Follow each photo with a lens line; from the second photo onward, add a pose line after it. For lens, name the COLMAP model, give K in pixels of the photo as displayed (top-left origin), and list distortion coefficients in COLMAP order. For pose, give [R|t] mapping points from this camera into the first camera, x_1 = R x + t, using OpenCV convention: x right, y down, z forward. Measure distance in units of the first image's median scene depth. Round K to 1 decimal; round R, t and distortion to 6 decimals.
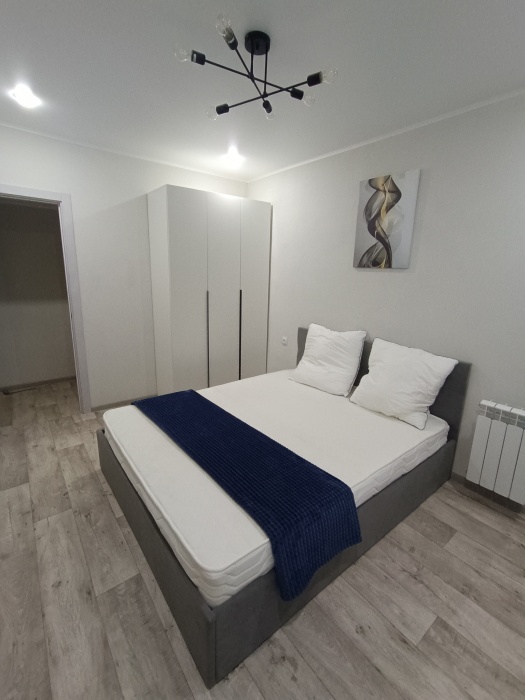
lens RADIAL K [[319.3, 0, 261.4], [0, 319.3, 345.7], [0, 0, 1]] dist [-0.014856, 0.005445]
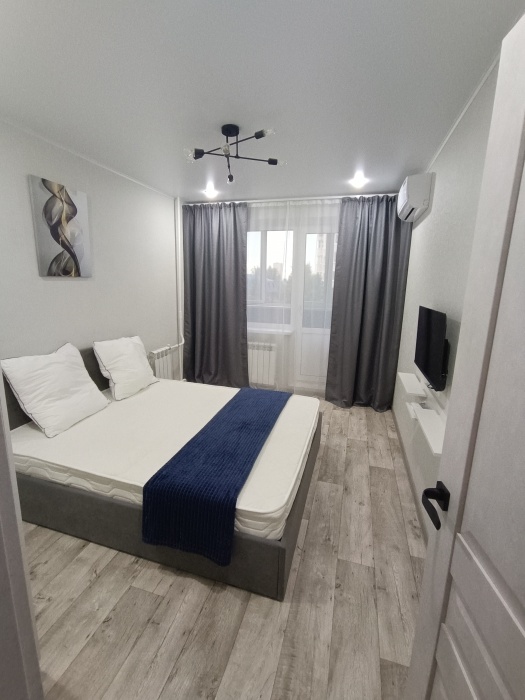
lens RADIAL K [[319.3, 0, 263.8], [0, 319.3, 344.6], [0, 0, 1]] dist [-0.014856, 0.005445]
pose [[-0.582924, -0.198091, 0.788010, -0.845767], [0.151547, 0.926302, 0.344961, -0.310999], [-0.798269, 0.320507, -0.509944, 1.136779]]
